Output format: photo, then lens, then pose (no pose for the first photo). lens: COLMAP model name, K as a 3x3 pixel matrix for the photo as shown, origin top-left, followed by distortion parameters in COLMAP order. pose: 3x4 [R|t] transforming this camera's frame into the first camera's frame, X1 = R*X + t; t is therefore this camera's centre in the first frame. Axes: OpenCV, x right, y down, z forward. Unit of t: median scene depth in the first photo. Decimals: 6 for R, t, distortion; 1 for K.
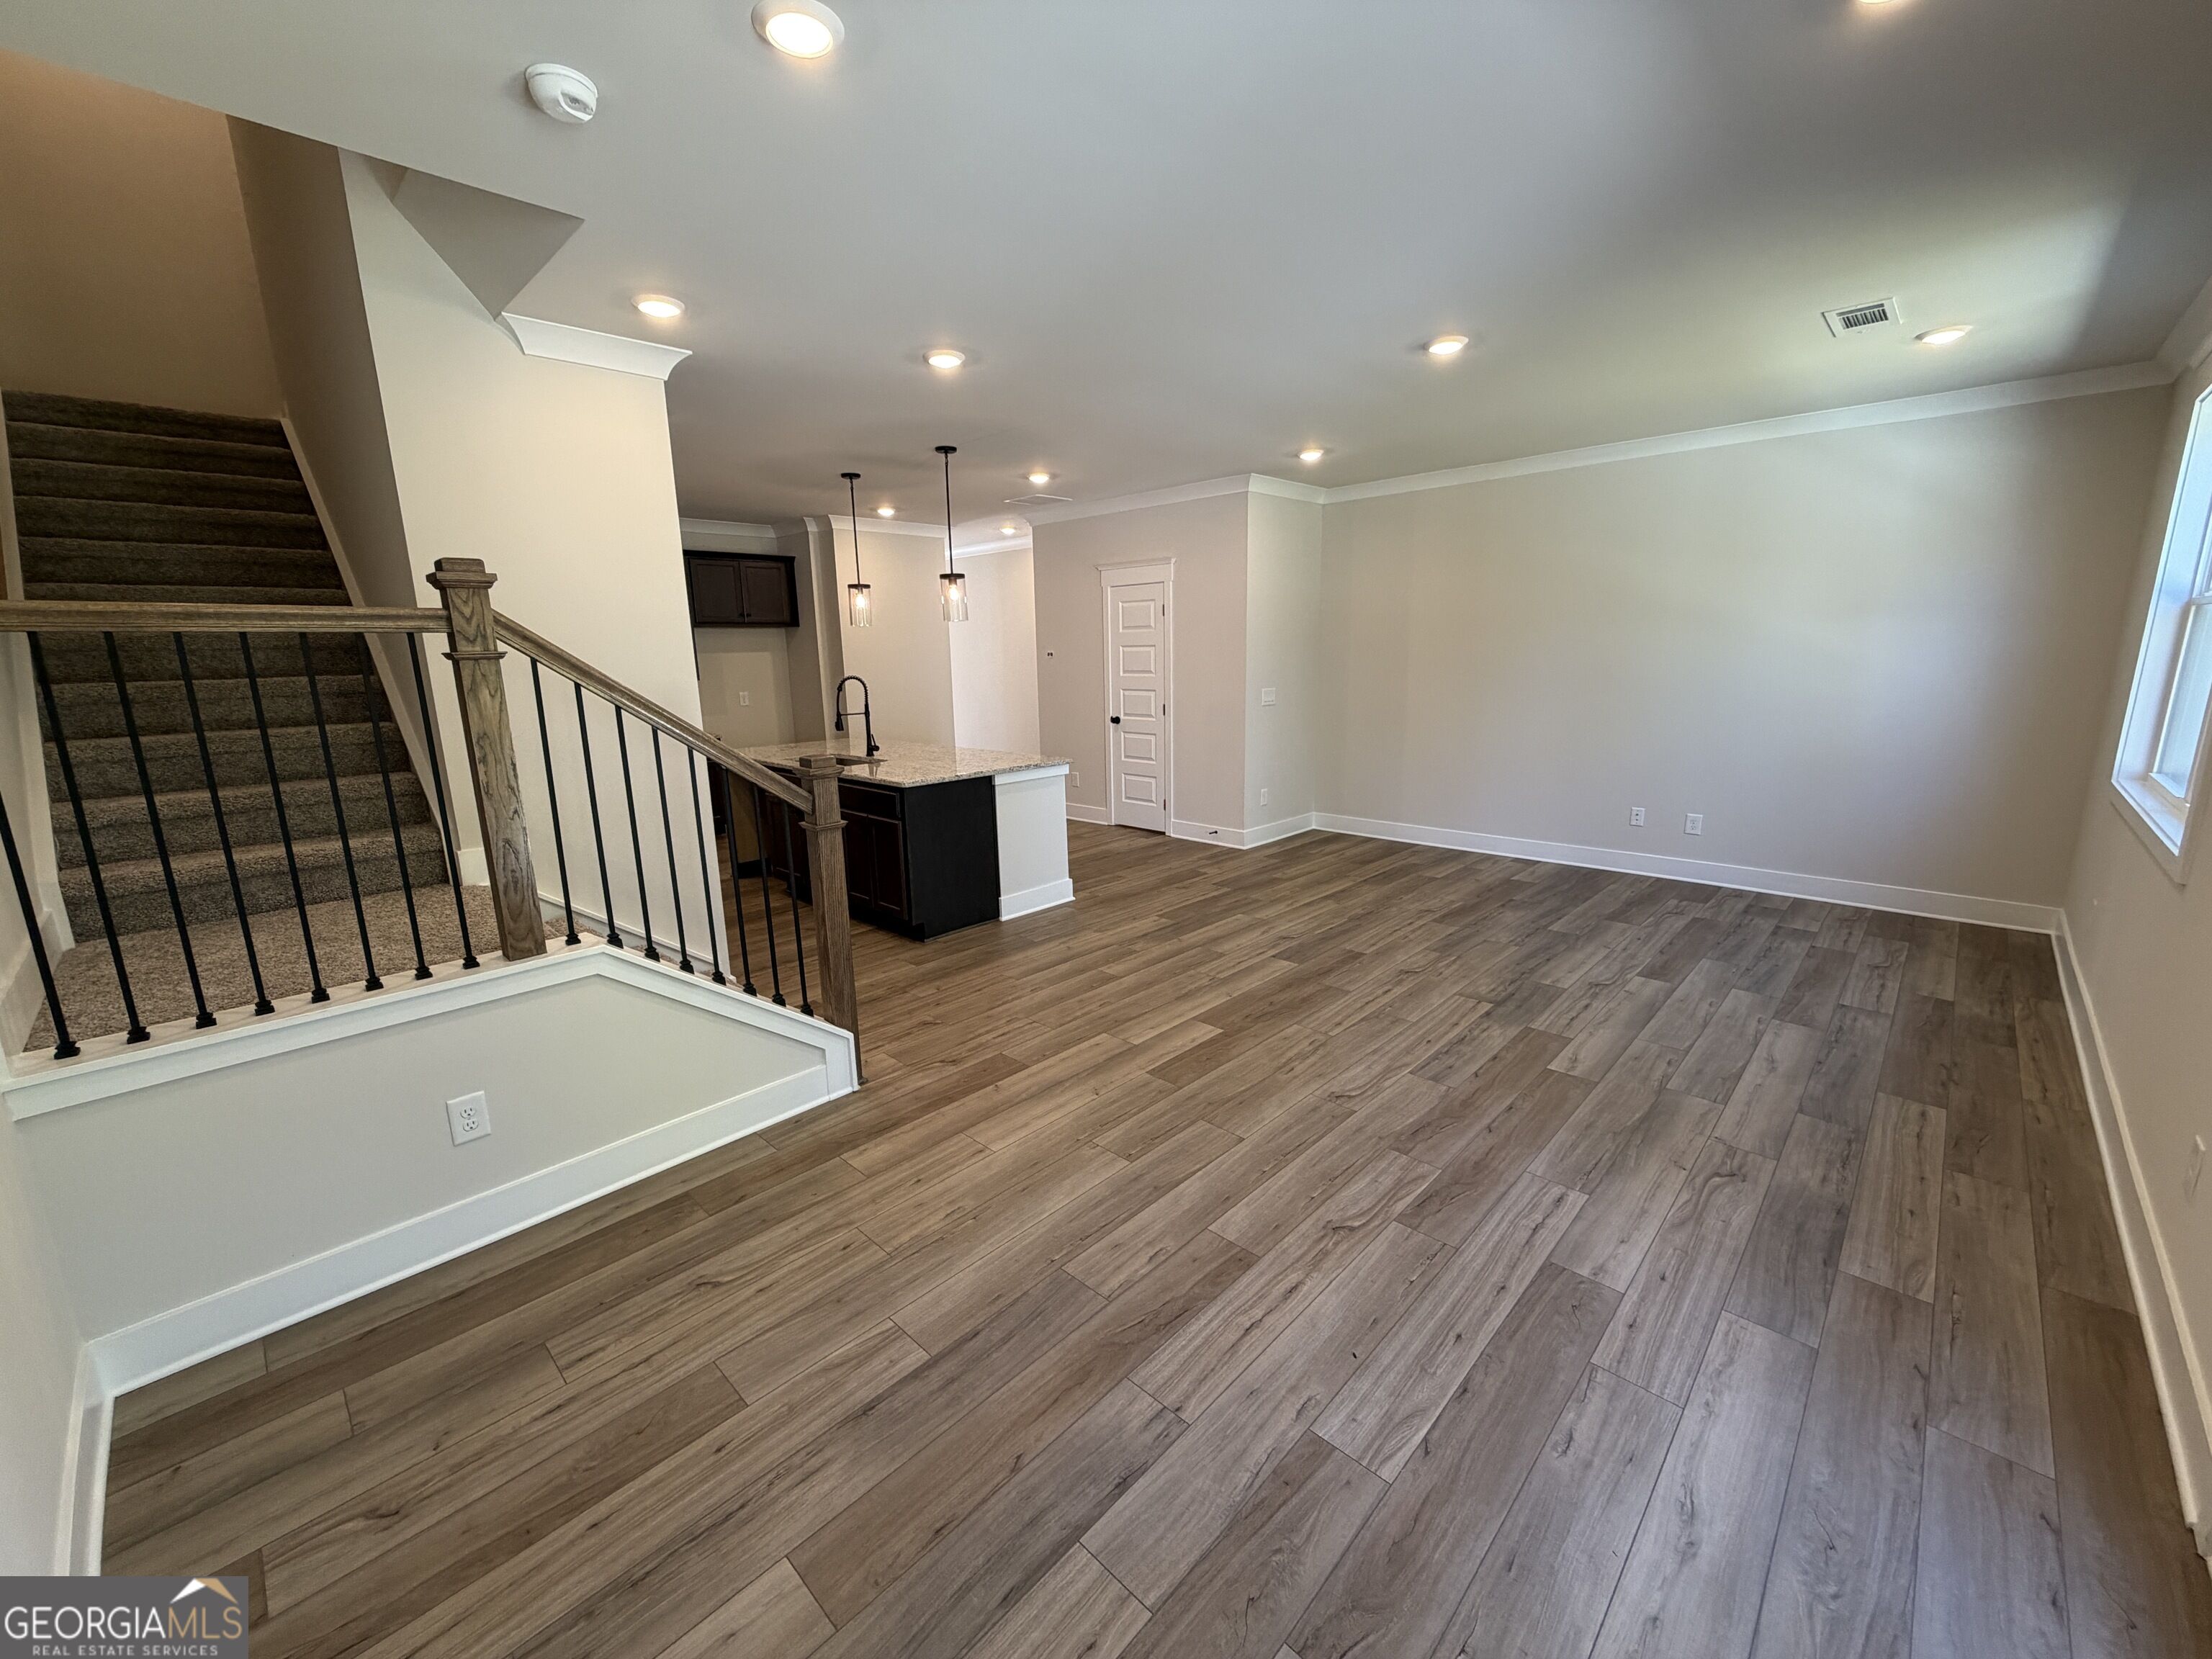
lens RADIAL K [[883.9, 0, 1099.9], [0, 883.9, 832.0], [0, 0, 1]] dist [-0.001546, 0.000150]
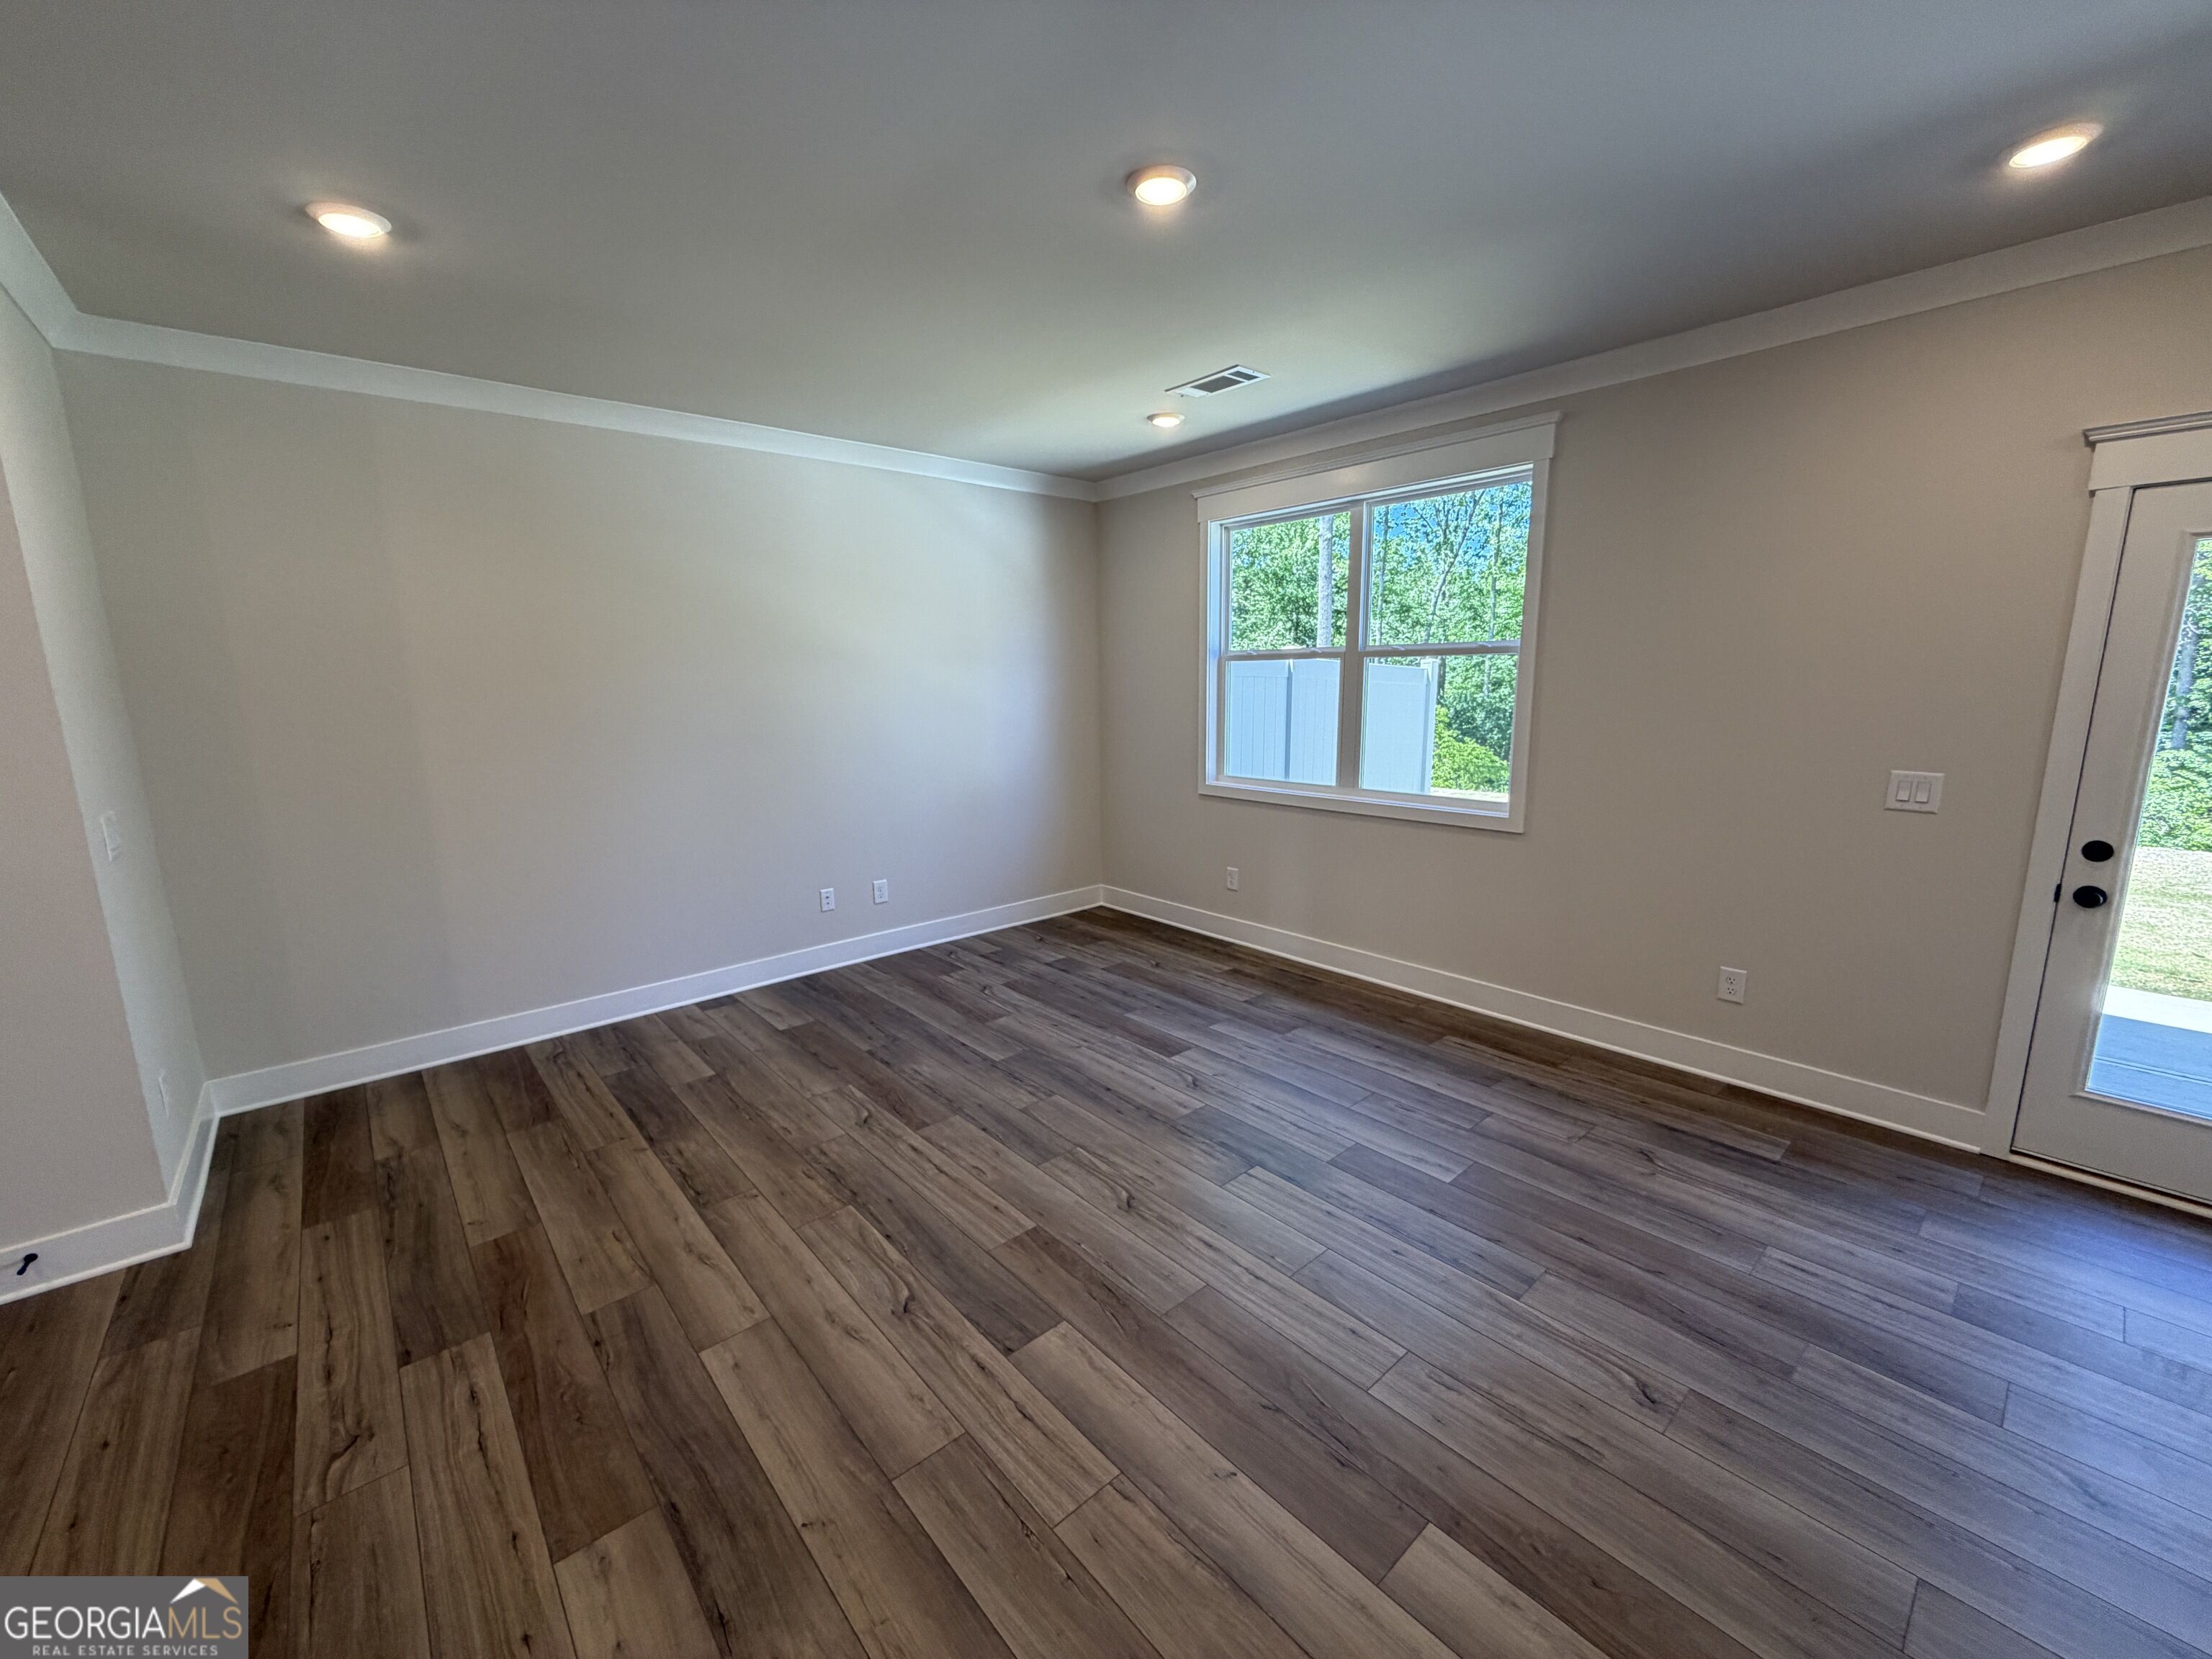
lens RADIAL K [[880.5, 0, 1102.0], [0, 880.5, 835.2], [0, 0, 1]] dist [-0.001756, -0.000240]
pose [[0.080582, -0.160568, 0.983730, -0.239454], [0.216954, 0.966102, 0.139919, -0.199283], [-0.972850, 0.202149, 0.112686, 0.963611]]
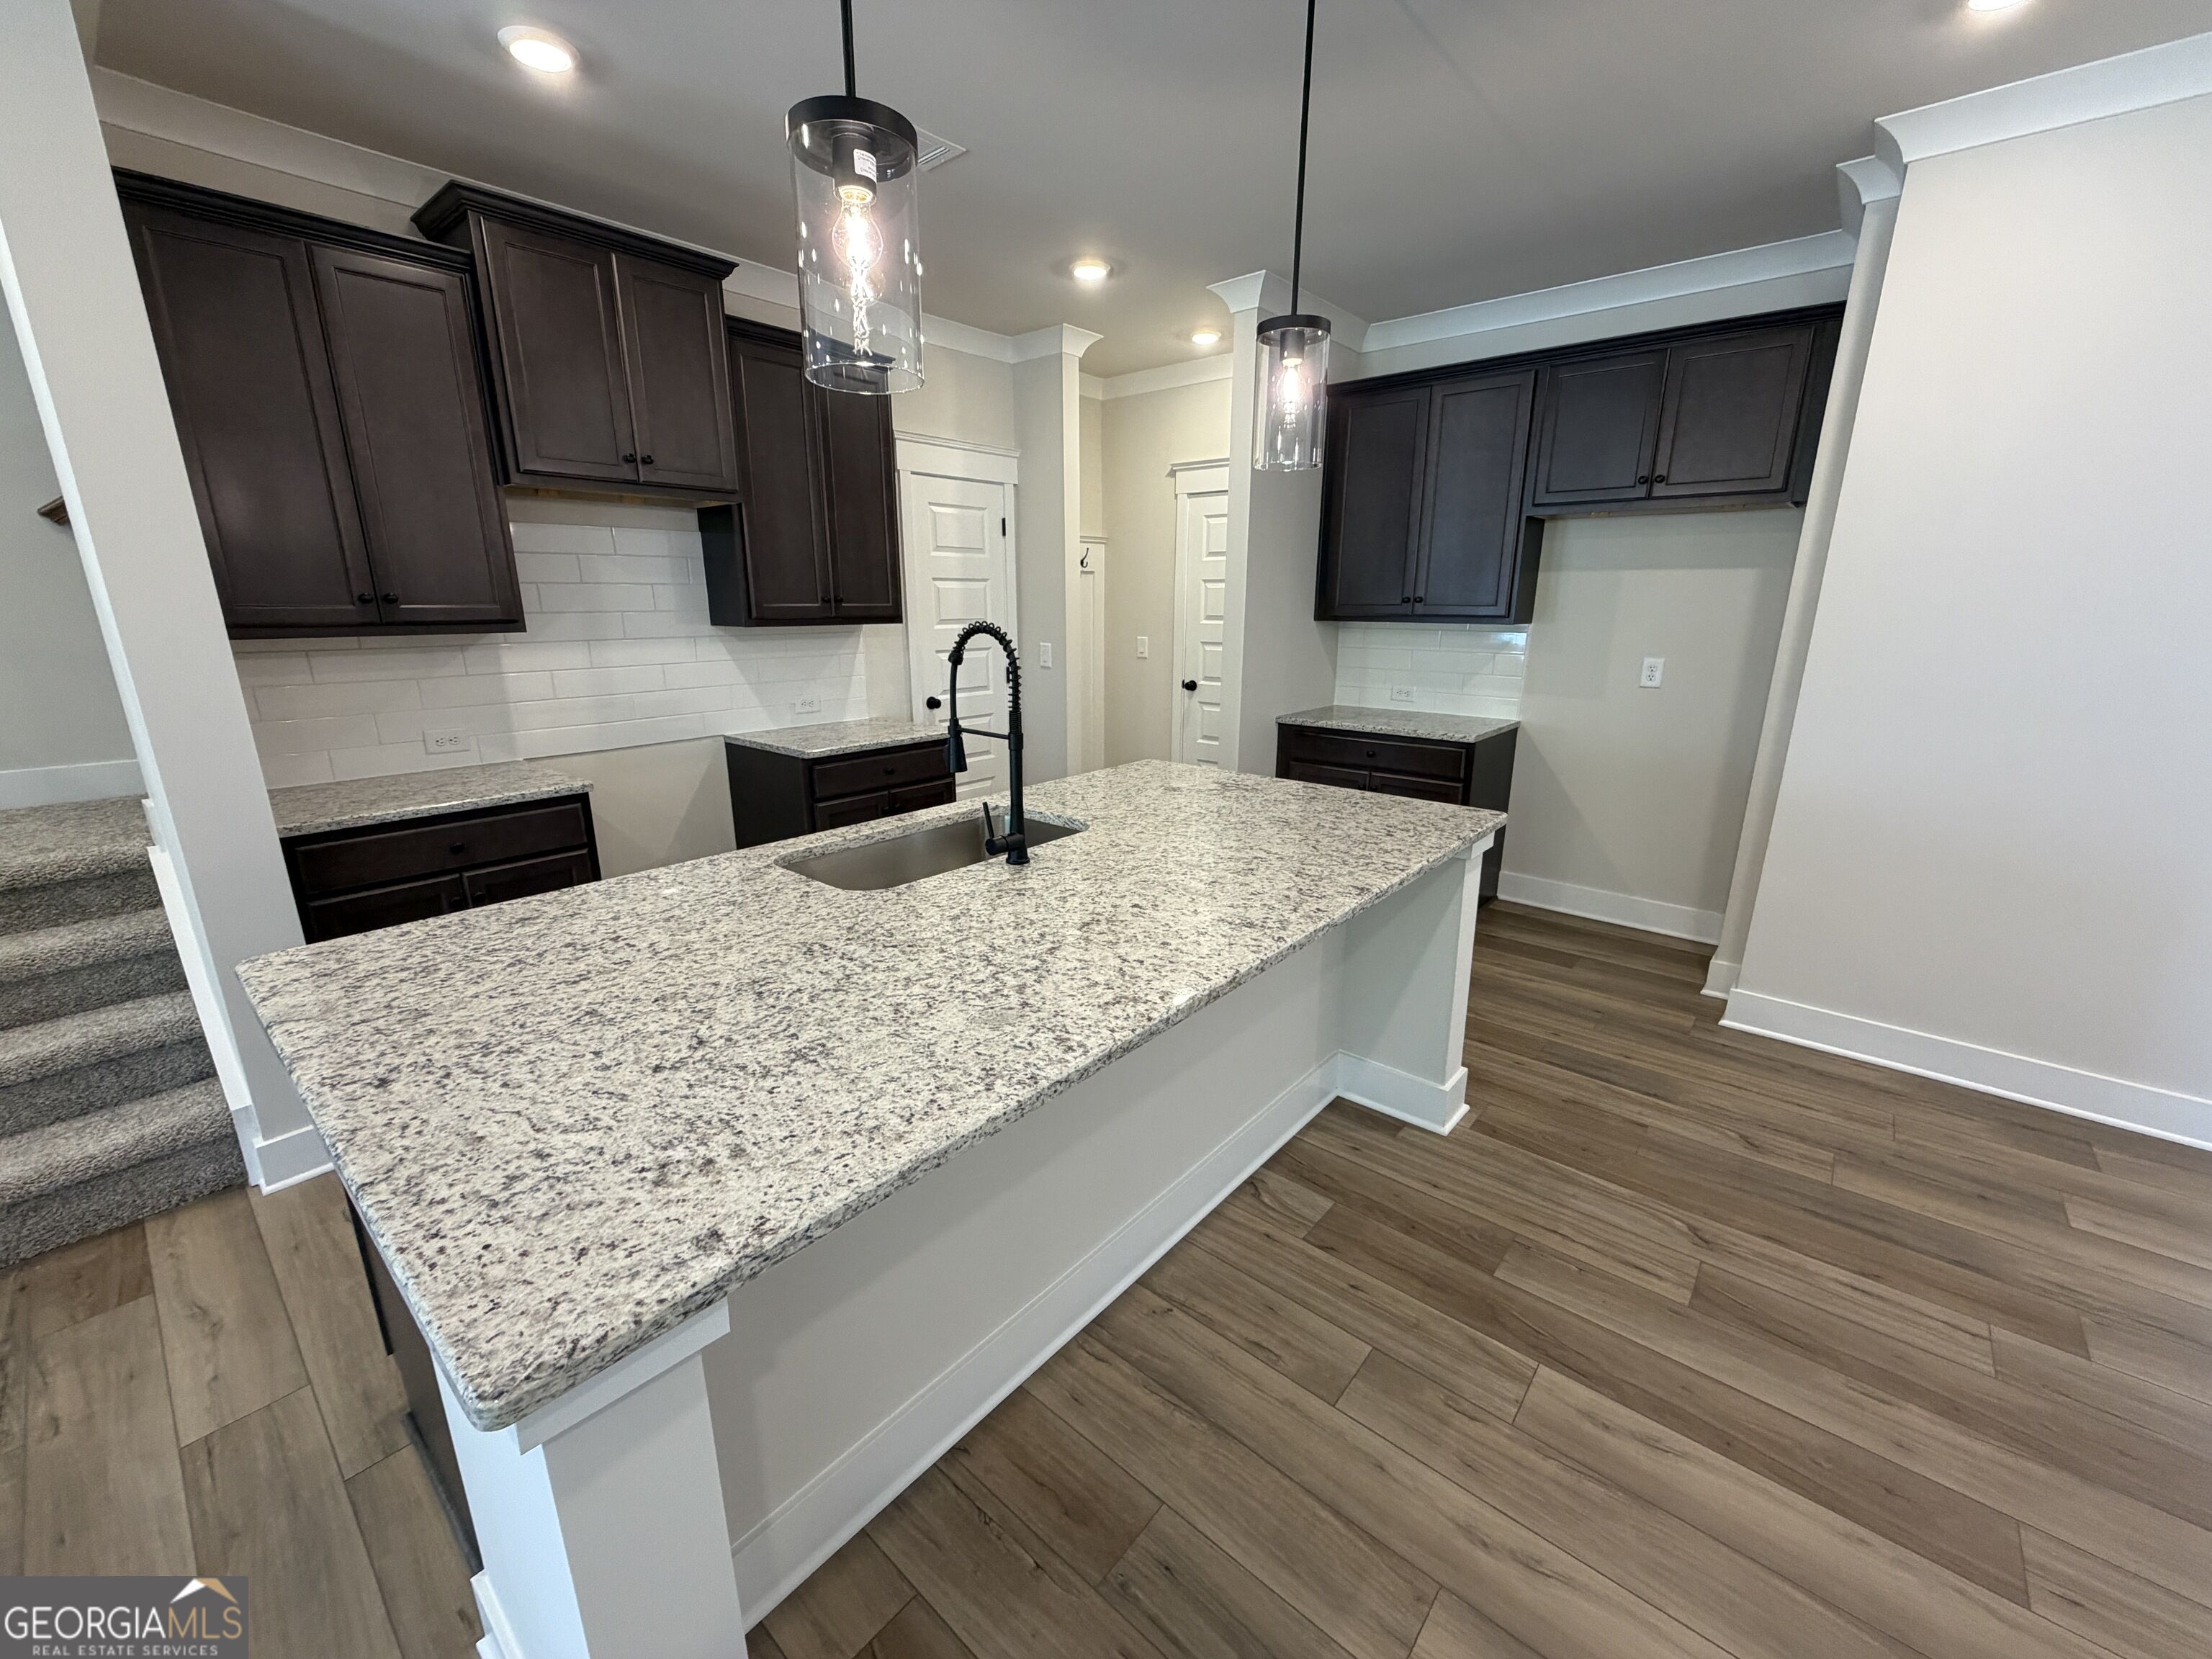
lens RADIAL K [[883.9, 0, 1099.9], [0, 883.9, 832.0], [0, 0, 1]] dist [-0.001546, 0.000150]
pose [[0.057949, 0.277922, -0.958854, 0.093522], [-0.207832, 0.942783, 0.260703, -0.280087], [0.976447, 0.184173, 0.112394, 1.441991]]
